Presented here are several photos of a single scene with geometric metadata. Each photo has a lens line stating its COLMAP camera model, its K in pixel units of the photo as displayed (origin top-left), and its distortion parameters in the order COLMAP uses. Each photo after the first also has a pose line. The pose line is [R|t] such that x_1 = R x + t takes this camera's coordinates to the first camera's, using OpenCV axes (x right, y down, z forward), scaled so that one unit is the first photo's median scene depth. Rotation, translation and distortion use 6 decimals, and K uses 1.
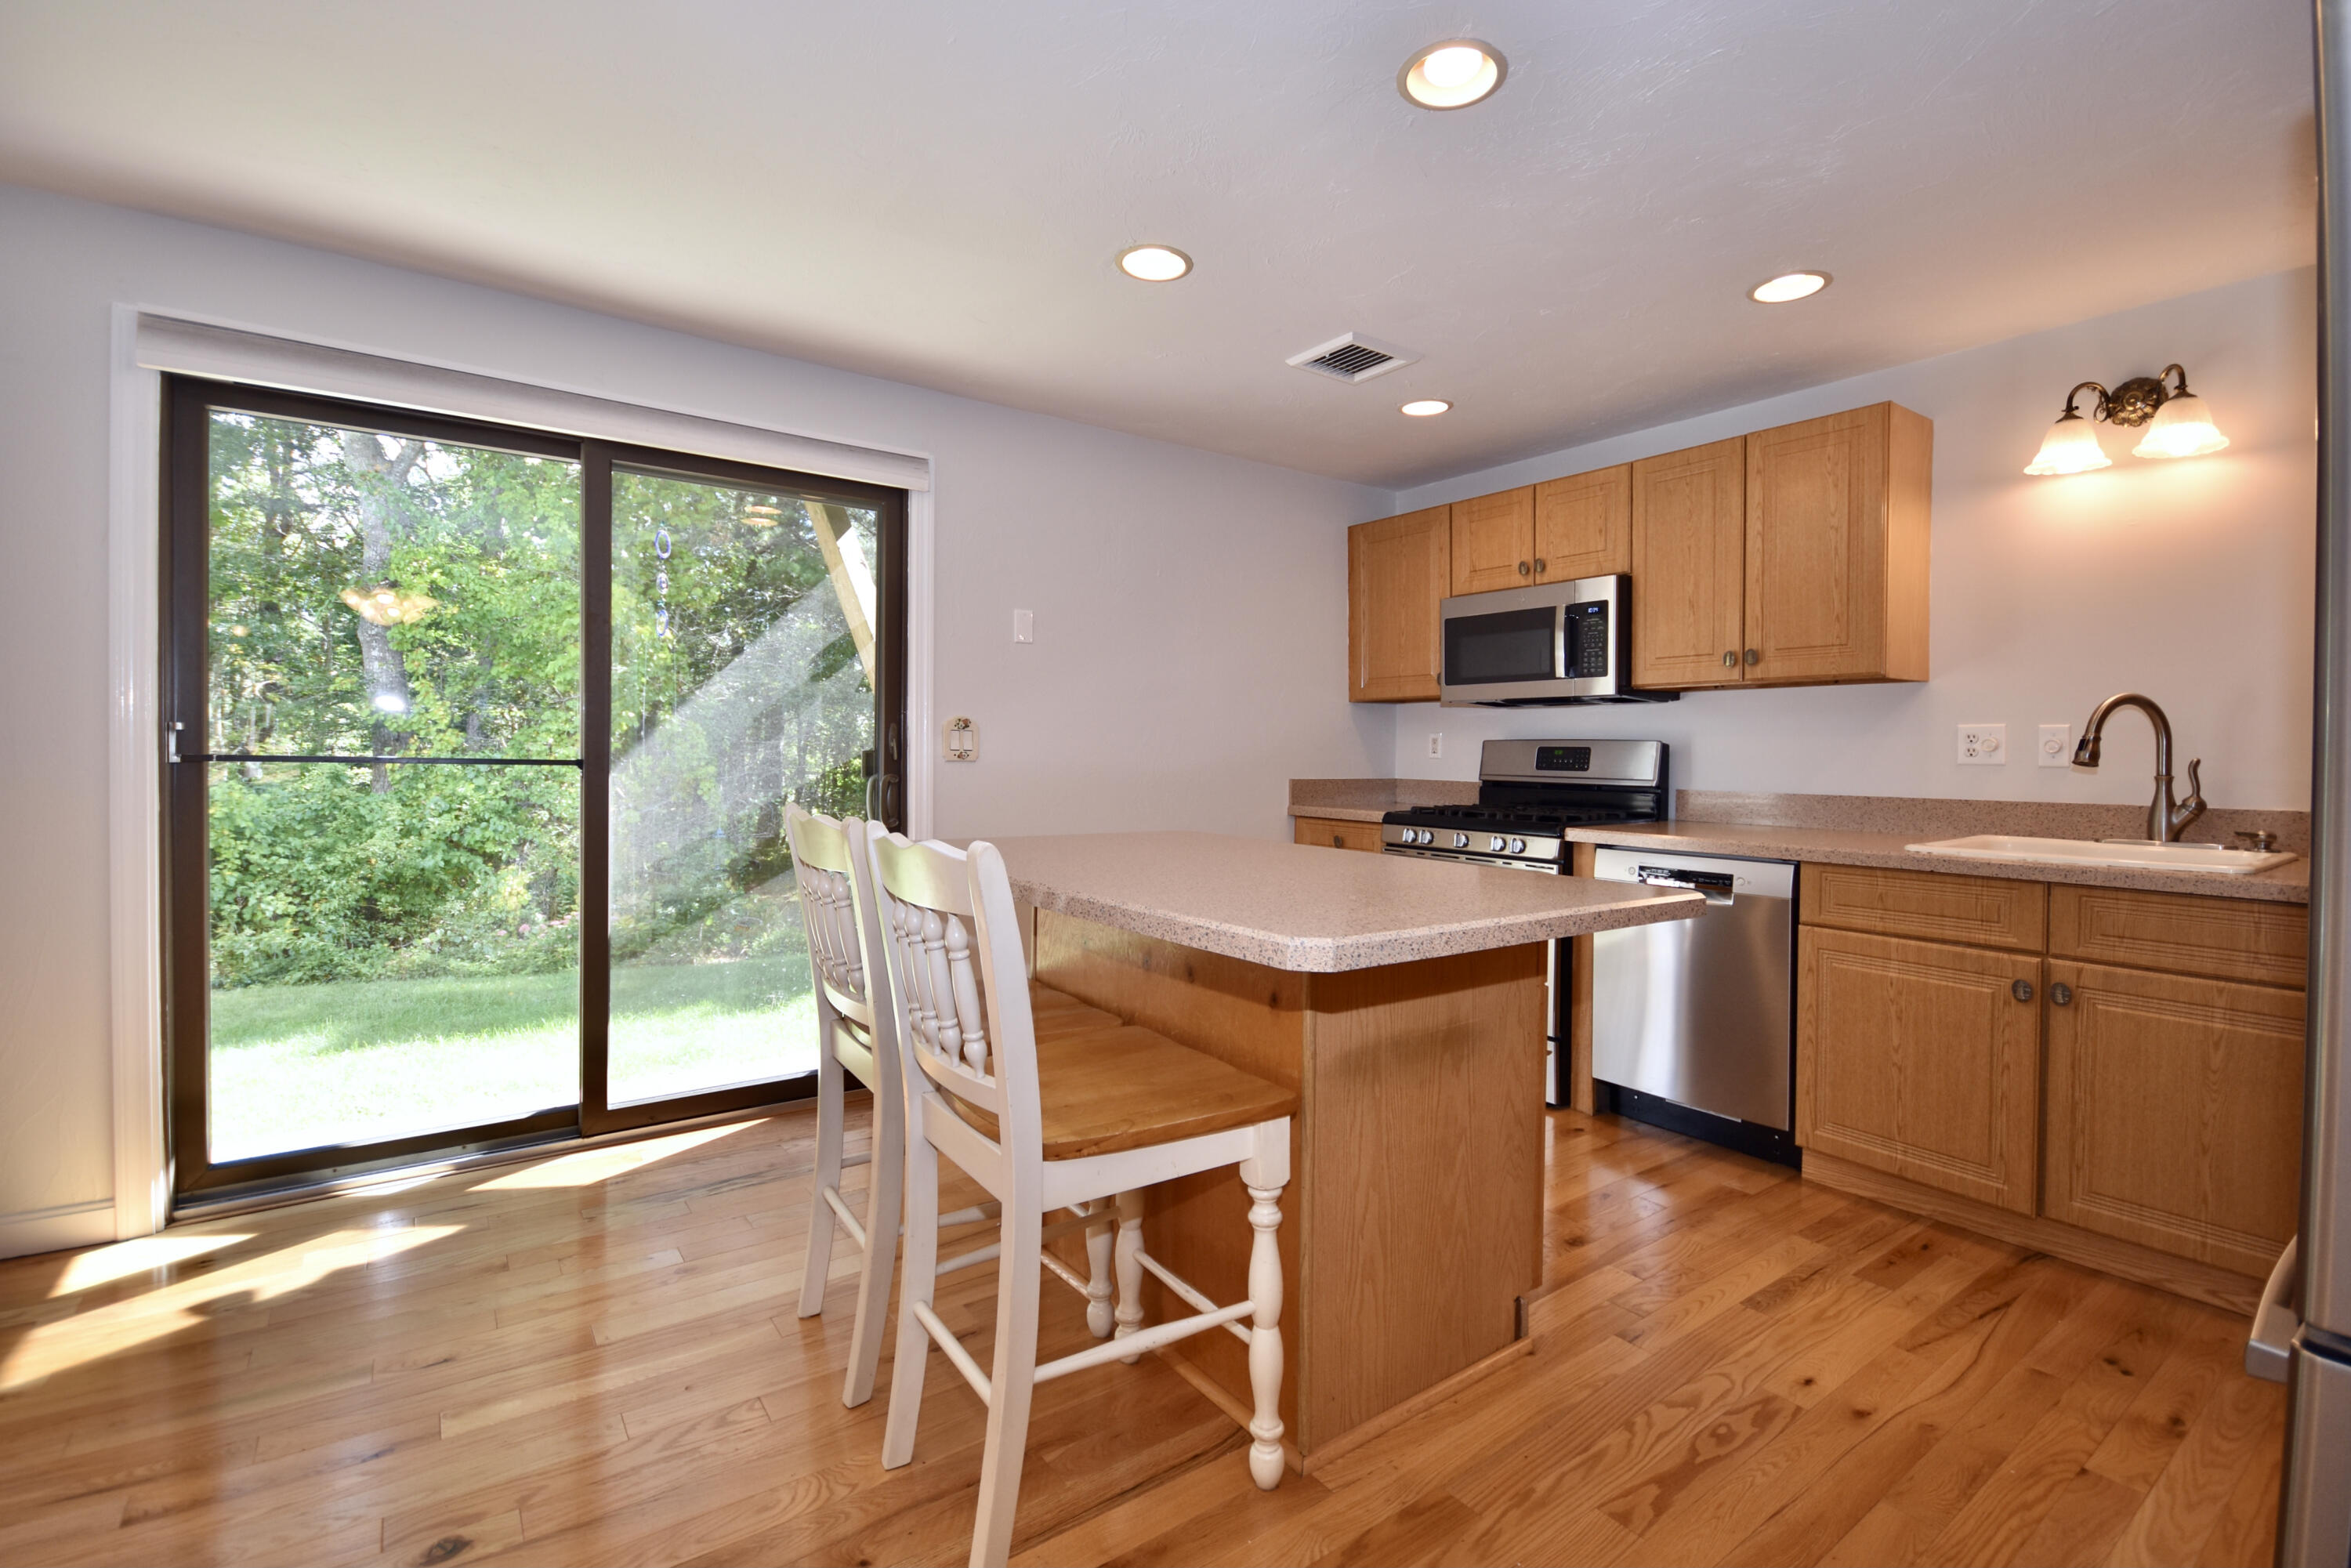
lens RADIAL K [[1080.5, 0, 1175.5], [0, 1080.5, 784.0], [0, 0, 1]] dist [-0.002006, -0.000339]
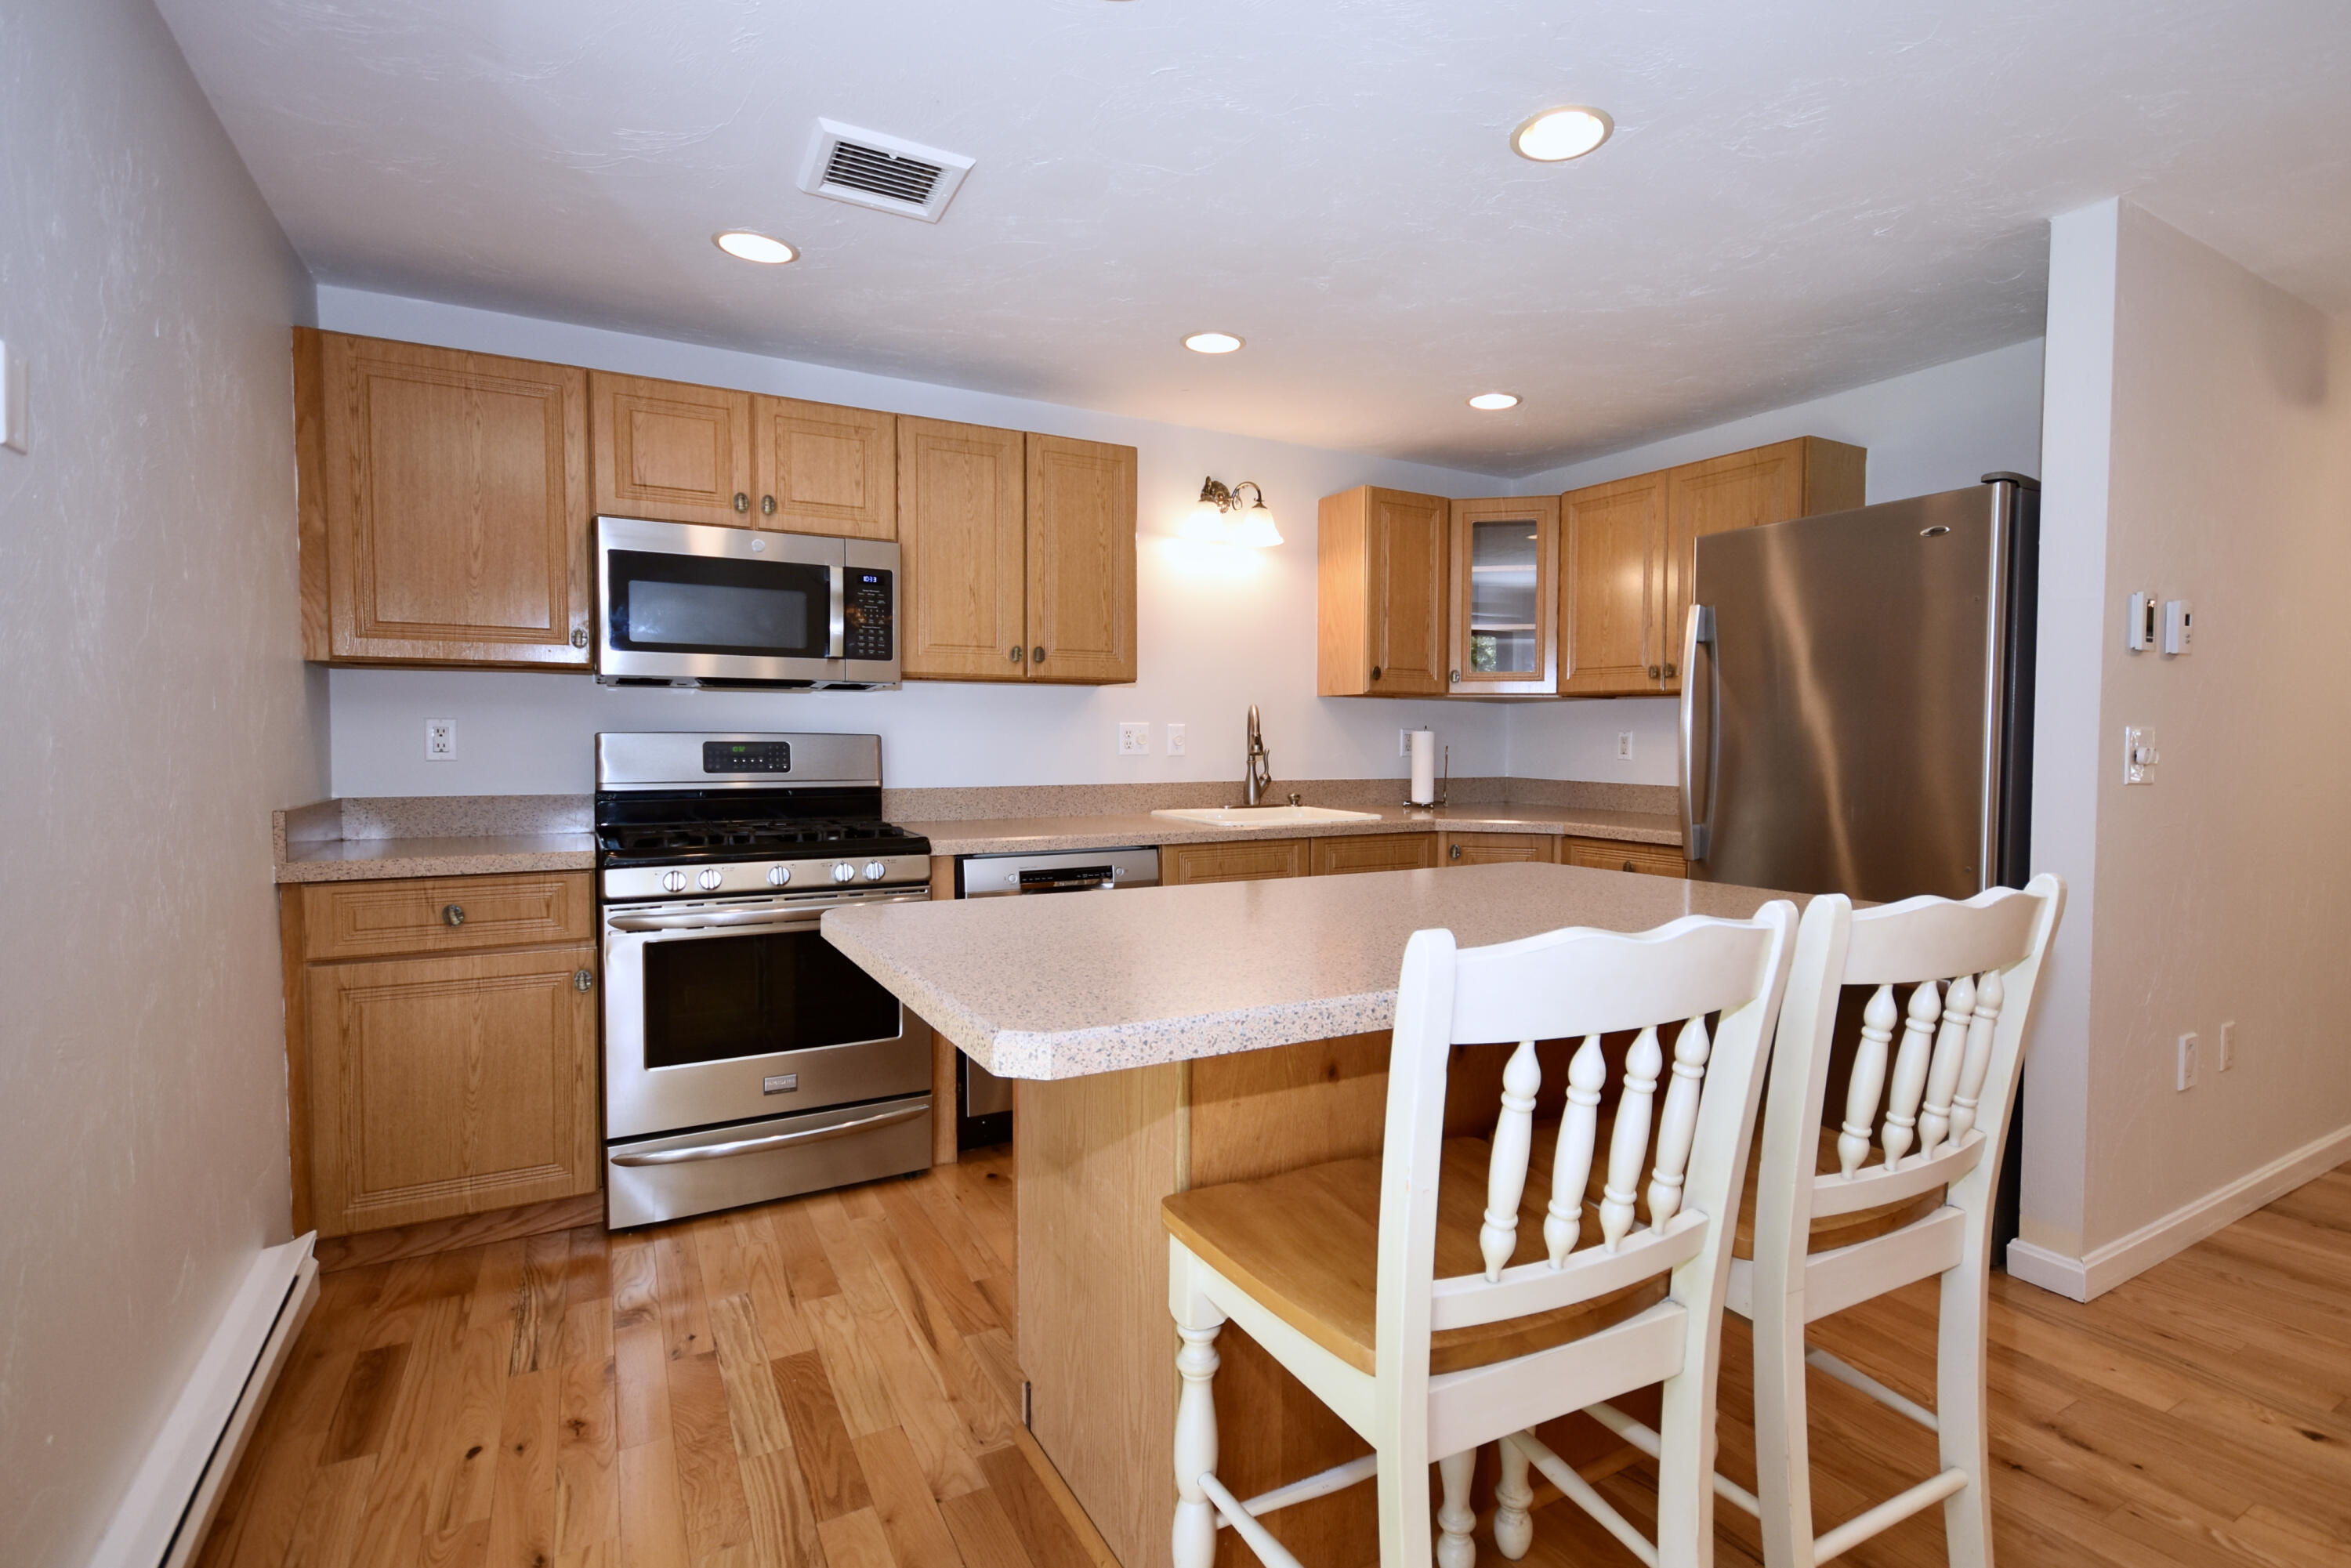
lens RADIAL K [[1080.5, 0, 1175.5], [0, 1080.5, 784.0], [0, 0, 1]] dist [-0.002006, -0.000339]
pose [[0.104888, -0.041495, 0.993618, -0.469883], [0.034520, 0.998679, 0.038062, -0.028375], [-0.993885, 0.030307, 0.106182, 0.754400]]
